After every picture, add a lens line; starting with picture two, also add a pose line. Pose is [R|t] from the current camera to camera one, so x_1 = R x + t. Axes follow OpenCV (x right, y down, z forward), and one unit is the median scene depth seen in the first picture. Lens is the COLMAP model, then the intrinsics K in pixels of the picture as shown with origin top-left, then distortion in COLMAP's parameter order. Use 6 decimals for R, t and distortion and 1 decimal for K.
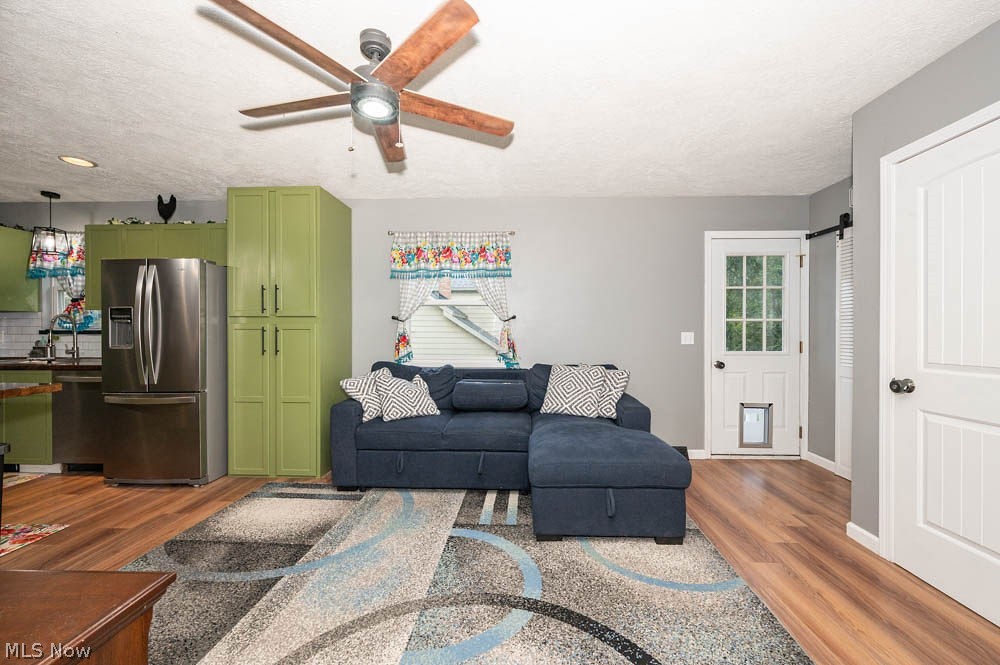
lens RADIAL K [[382.7, 0, 504.1], [0, 382.7, 331.5], [0, 0, 1]] dist [0.000511, -0.000031]
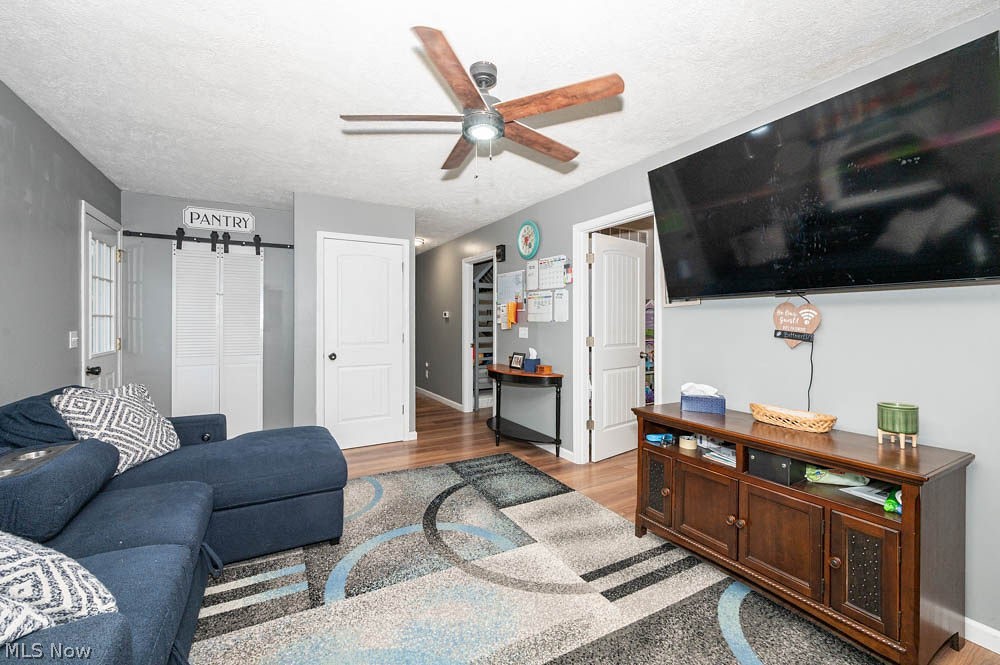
lens RADIAL K [[409.1, 0, 501.3], [0, 409.1, 326.1], [0, 0, 1]] dist [-0.003057, -0.000293]
pose [[-0.511903, -0.008131, 0.859005, -1.251095], [0.001719, 0.999944, 0.010489, -0.031227], [-0.859042, 0.006846, -0.511860, 1.425667]]
